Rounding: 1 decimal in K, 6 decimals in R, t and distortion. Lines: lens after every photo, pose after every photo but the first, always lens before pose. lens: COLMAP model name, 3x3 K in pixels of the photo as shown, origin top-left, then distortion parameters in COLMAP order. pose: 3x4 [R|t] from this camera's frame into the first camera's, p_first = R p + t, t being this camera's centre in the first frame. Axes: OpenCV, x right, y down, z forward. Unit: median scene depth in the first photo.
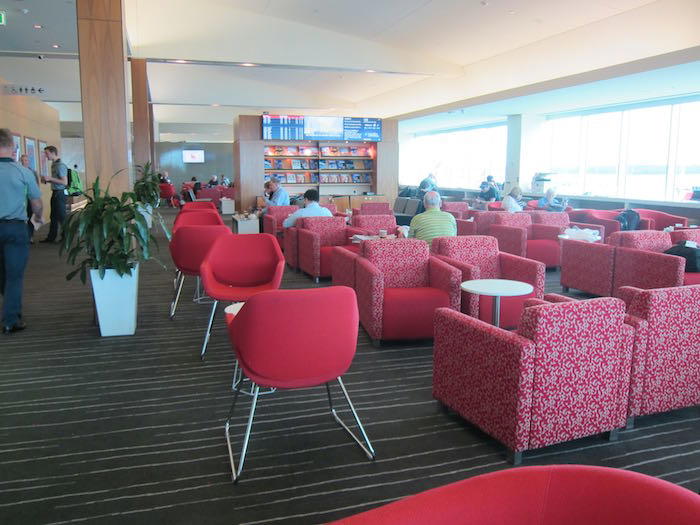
lens RADIAL K [[591.9, 0, 350.0], [0, 591.9, 262.5], [0, 0, 1]] dist [-0.010473, -0.002090]
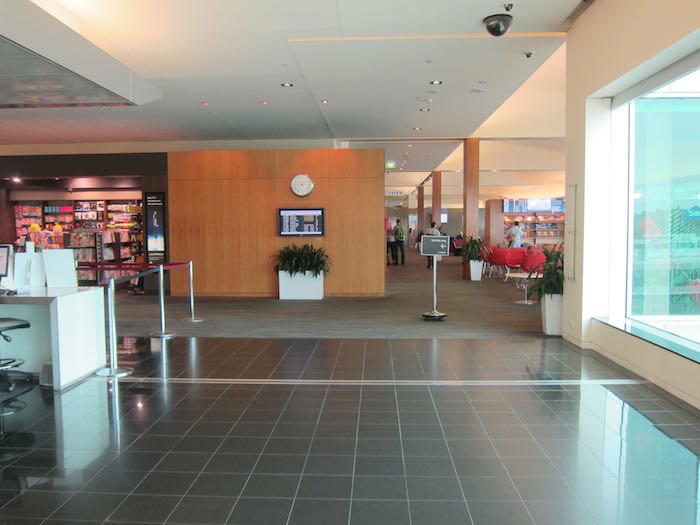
lens RADIAL K [[591.9, 0, 350.0], [0, 591.9, 262.5], [0, 0, 1]] dist [-0.010473, -0.002090]
pose [[0.942119, 0.013558, -0.335003, 0.016059], [-0.045563, 0.995090, -0.087863, 0.117317], [0.332167, 0.098042, 0.938111, -0.791364]]
